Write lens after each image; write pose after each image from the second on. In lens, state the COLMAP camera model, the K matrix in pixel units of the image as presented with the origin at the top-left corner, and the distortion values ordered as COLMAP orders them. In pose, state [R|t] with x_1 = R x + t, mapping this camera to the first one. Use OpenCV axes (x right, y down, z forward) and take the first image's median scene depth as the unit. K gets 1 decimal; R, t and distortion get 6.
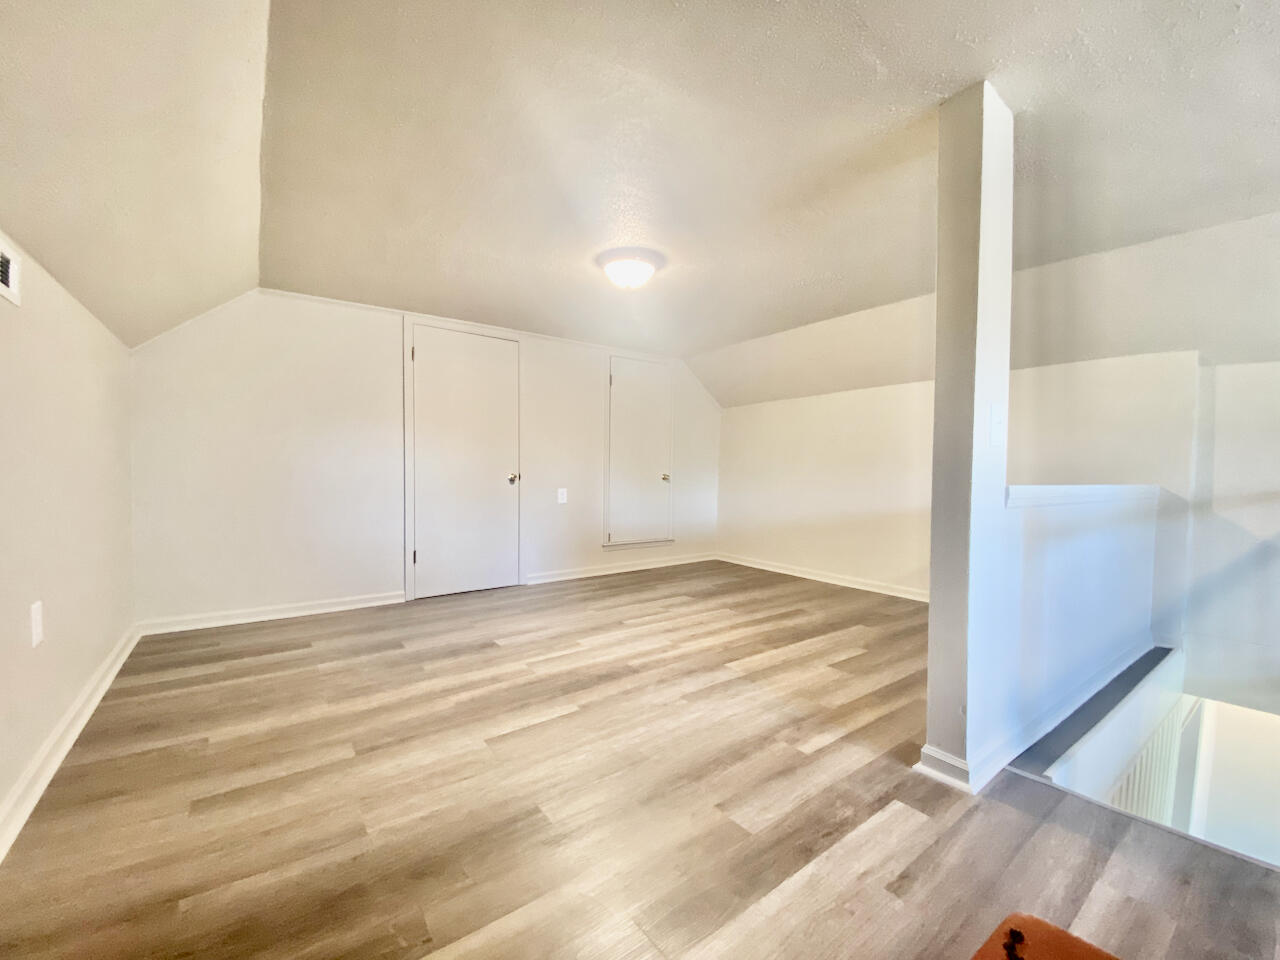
lens RADIAL K [[530.4, 0, 638.8], [0, 530.4, 489.3], [0, 0, 1]] dist [0.042786, -0.033196]
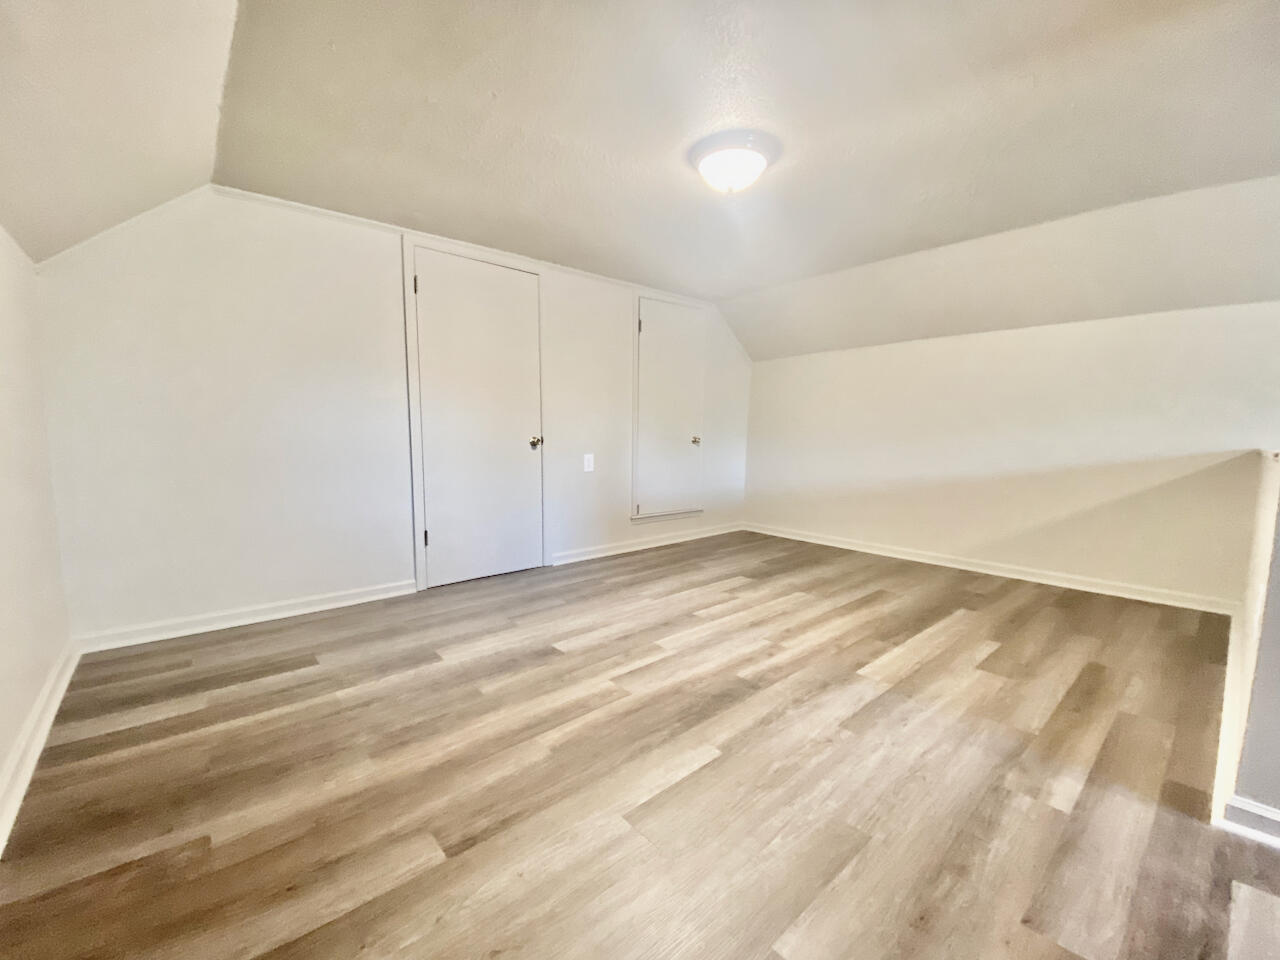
lens RADIAL K [[530.4, 0, 638.8], [0, 530.4, 489.3], [0, 0, 1]] dist [0.042786, -0.033196]
pose [[0.996734, -0.011181, 0.079973, -0.213269], [0.005592, 0.997547, 0.069771, -0.006063], [-0.080557, -0.069096, 0.994352, 0.218899]]
